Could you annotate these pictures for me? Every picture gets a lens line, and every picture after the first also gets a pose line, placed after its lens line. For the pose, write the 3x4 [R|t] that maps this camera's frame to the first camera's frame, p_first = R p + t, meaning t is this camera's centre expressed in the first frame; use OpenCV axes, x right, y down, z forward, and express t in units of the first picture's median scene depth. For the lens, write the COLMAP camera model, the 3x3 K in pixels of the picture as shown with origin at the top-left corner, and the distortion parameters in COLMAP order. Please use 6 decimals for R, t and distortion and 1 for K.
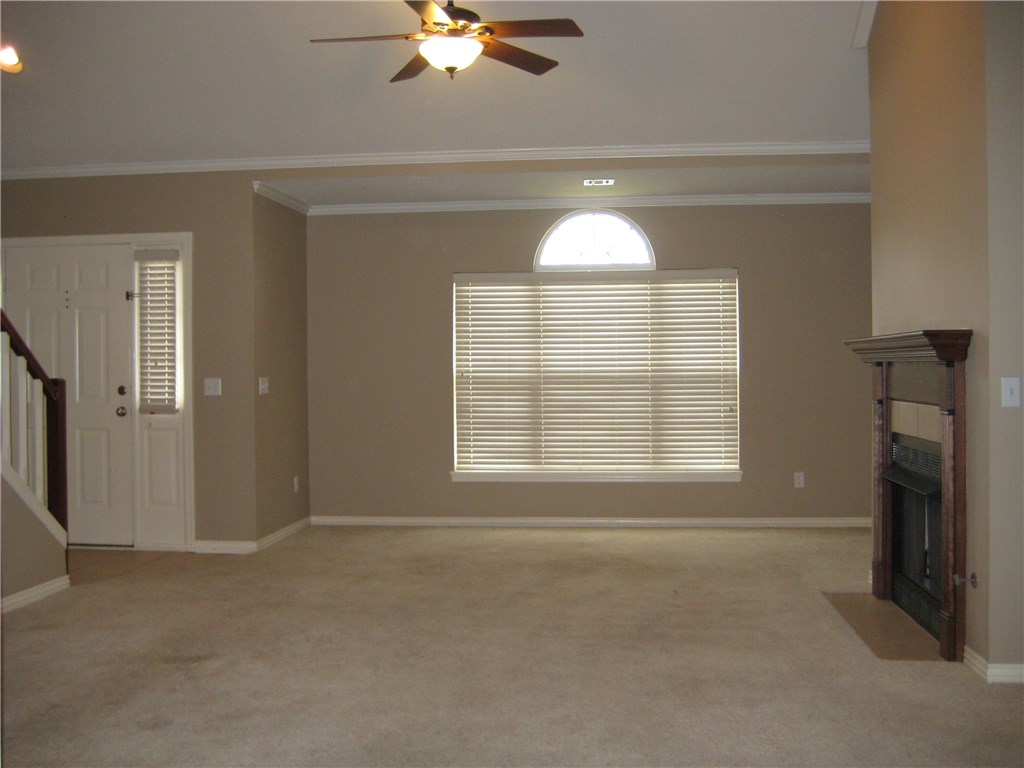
lens RADIAL K [[1086.4, 0, 493.9], [0, 1086.4, 379.3], [0, 0, 1]] dist [-0.152424, 0.214821]
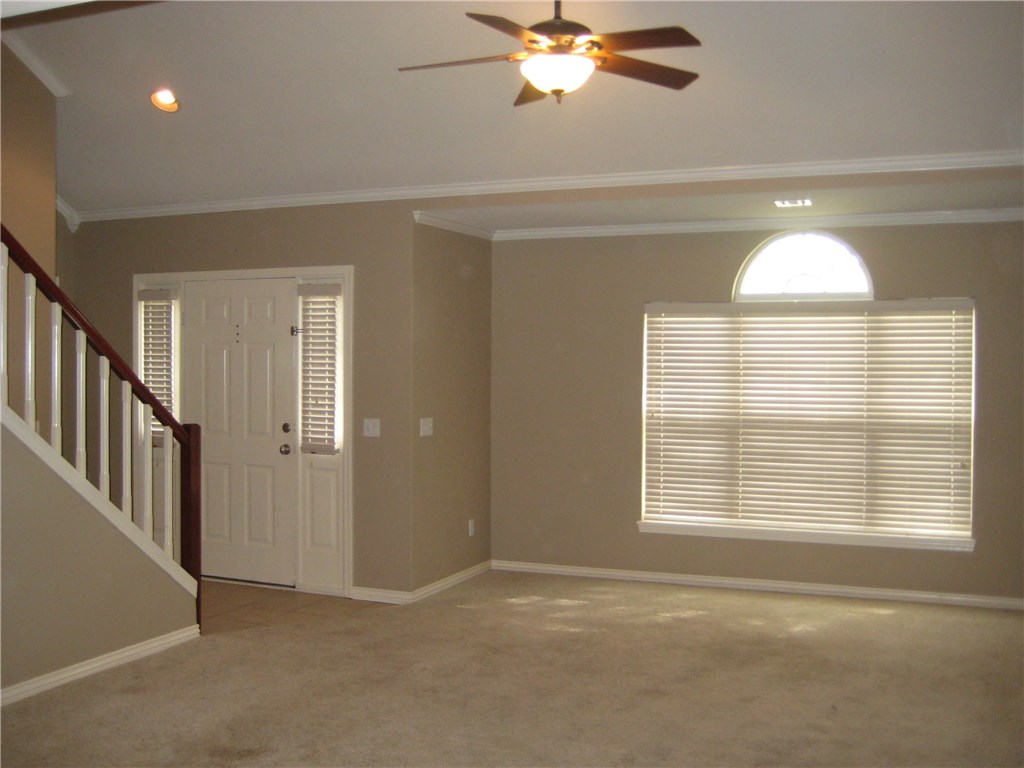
lens RADIAL K [[1086.4, 0, 493.9], [0, 1086.4, 379.3], [0, 0, 1]] dist [-0.152424, 0.214821]
pose [[0.958137, 0.016919, -0.285808, 0.105102], [-0.015112, 0.999849, 0.008526, -0.041107], [0.285910, -0.003850, 0.958249, 0.099444]]
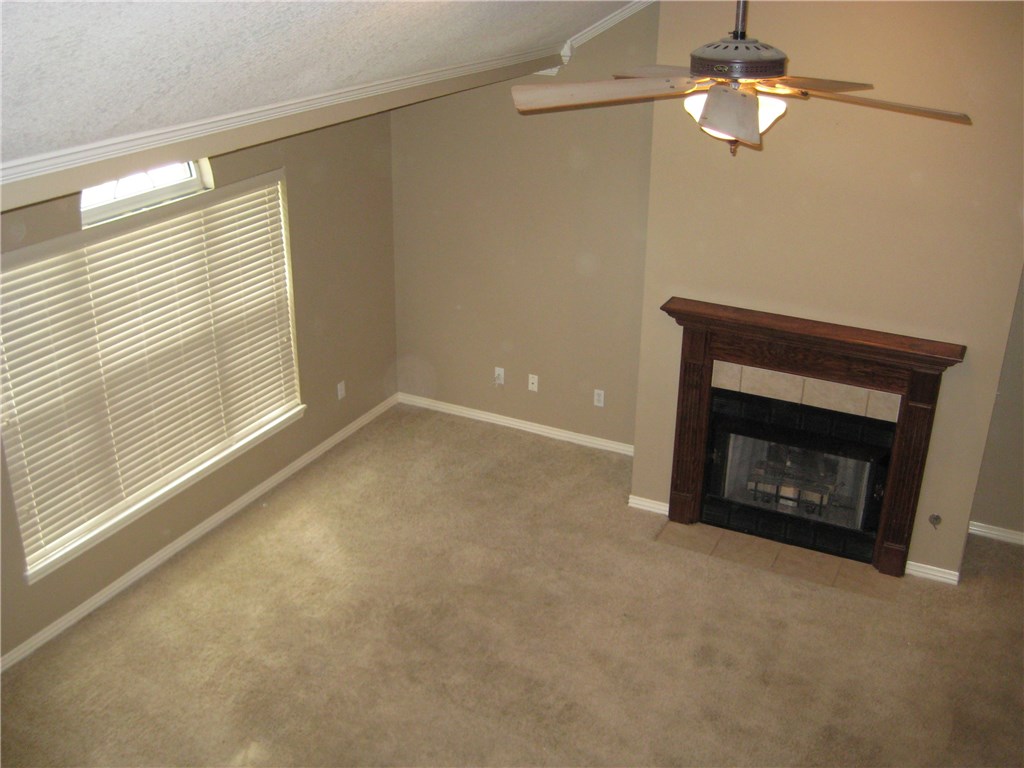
lens RADIAL K [[1086.4, 0, 493.9], [0, 1086.4, 379.3], [0, 0, 1]] dist [-0.152424, 0.214821]
pose [[0.348797, -0.357506, 0.866331, -0.446805], [-0.002585, 0.924014, 0.382351, -0.258504], [-0.937195, -0.135602, 0.321369, 0.587537]]
